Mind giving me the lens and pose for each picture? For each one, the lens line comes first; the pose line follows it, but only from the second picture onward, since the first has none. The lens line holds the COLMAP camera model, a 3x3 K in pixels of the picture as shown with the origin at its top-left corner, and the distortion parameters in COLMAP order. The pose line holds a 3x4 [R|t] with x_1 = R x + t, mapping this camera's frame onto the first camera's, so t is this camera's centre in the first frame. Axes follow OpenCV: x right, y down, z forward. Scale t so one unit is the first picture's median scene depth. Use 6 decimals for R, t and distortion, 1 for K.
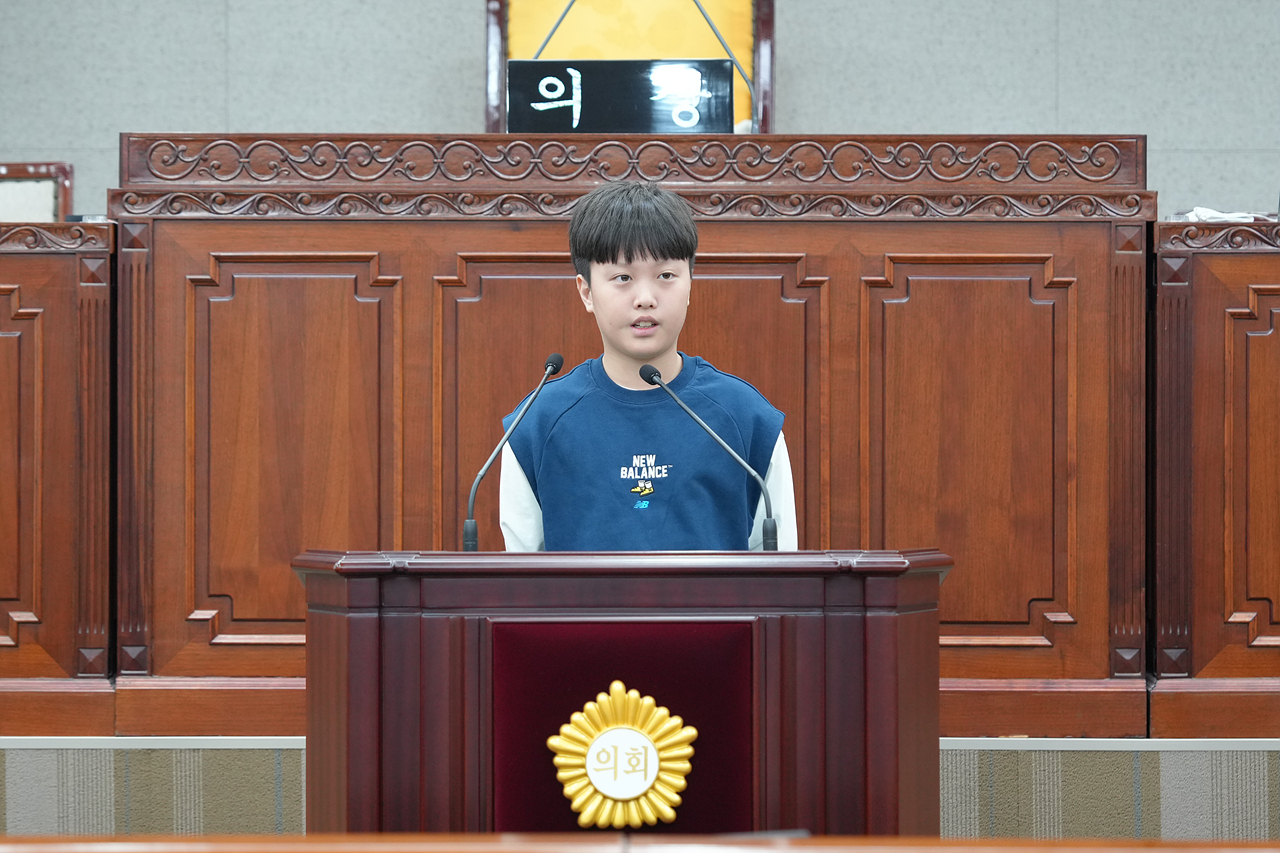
lens RADIAL K [[3737.2, 0, 658.3], [0, 3737.2, 454.6], [0, 0, 1]] dist [-0.010864, 0.000000]
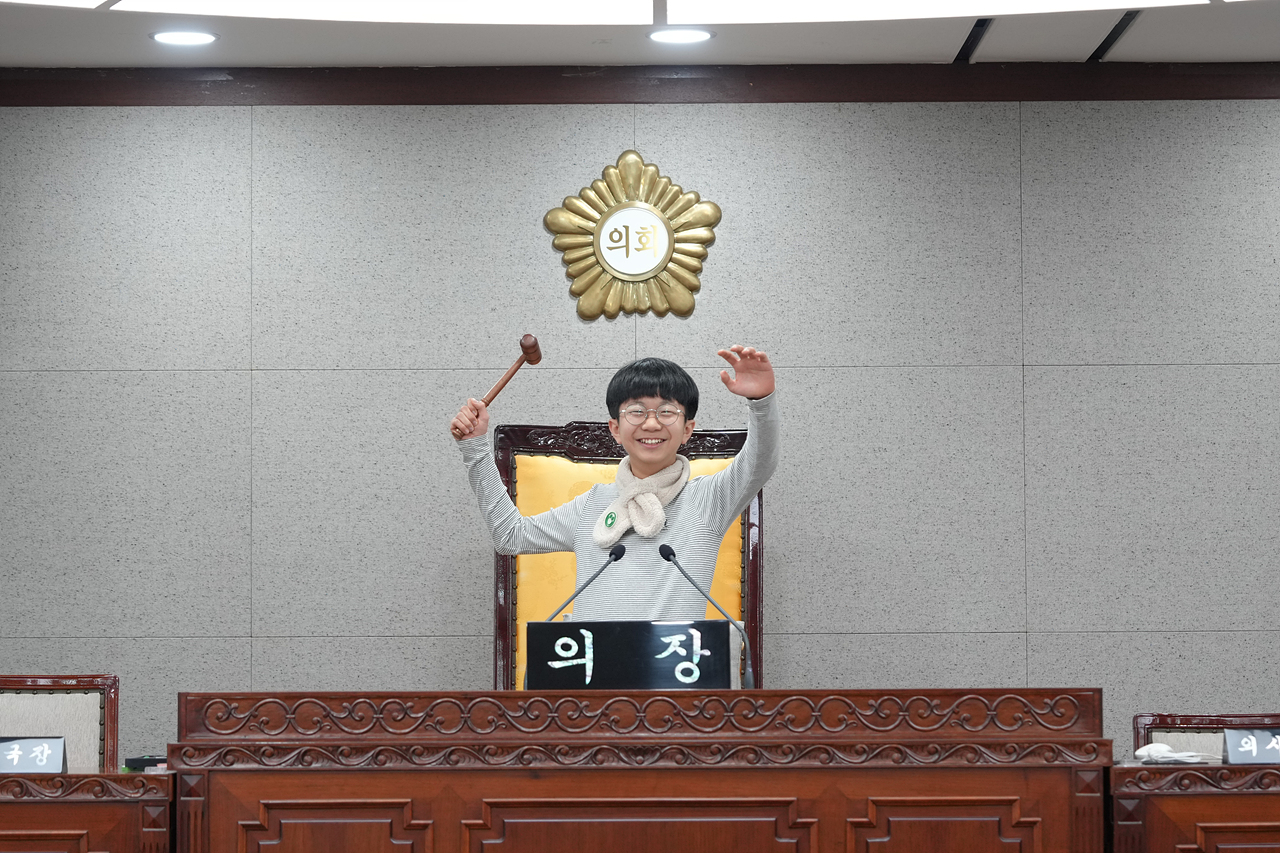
lens RADIAL K [[3986.7, 0, 624.9], [0, 3986.7, 401.5], [0, 0, 1]] dist [-0.006829, 0.000000]
pose [[0.999977, -0.006663, 0.001211, -0.012169], [0.006733, 0.997384, -0.071975, -0.086228], [-0.000729, 0.071981, 0.997406, -0.188912]]
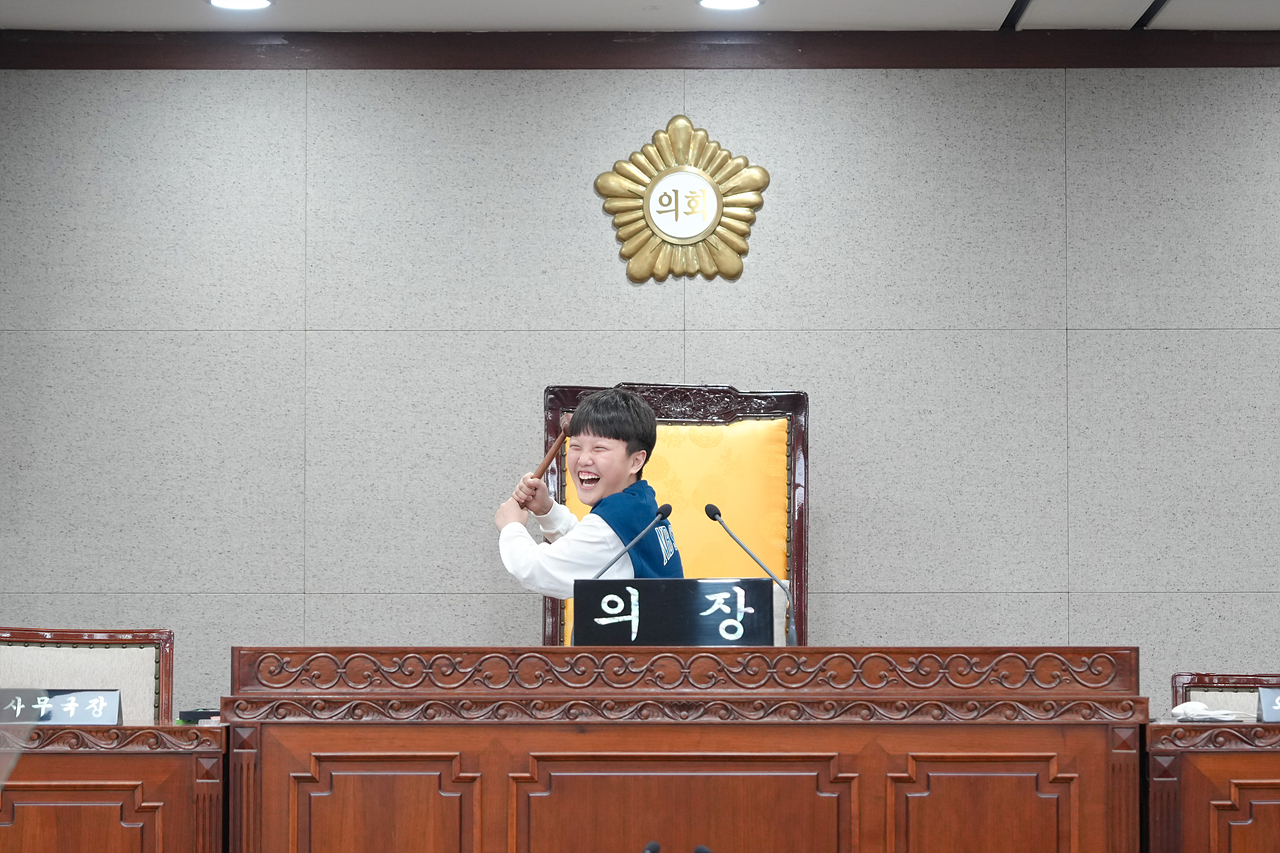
lens RADIAL K [[3986.7, 0, 654.9], [0, 3986.7, 420.2], [0, 0, 1]] dist [-0.006829, 0.000000]
pose [[0.999981, -0.002105, -0.005779, -0.008725], [0.001767, 0.998325, -0.057823, -0.084591], [0.005891, 0.057812, 0.998310, -0.209653]]
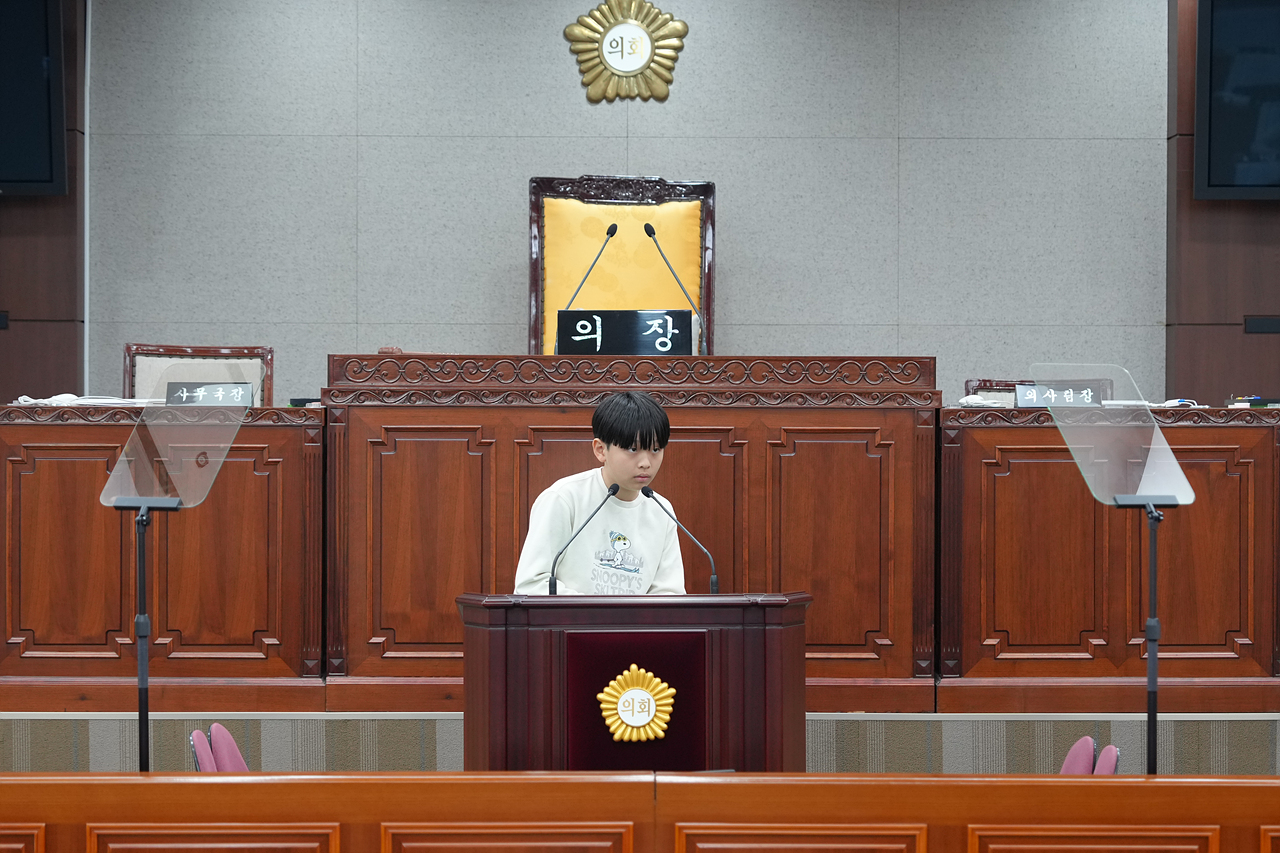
lens RADIAL K [[3591.6, 0, 667.4], [0, 3591.6, 481.5], [0, 0, 1]] dist [0.014526, 0.000000]
pose [[0.999777, 0.001322, 0.021082, -0.025105], [-0.001796, 0.999746, 0.022456, -0.065458], [-0.021047, -0.022489, 0.999526, -0.624633]]
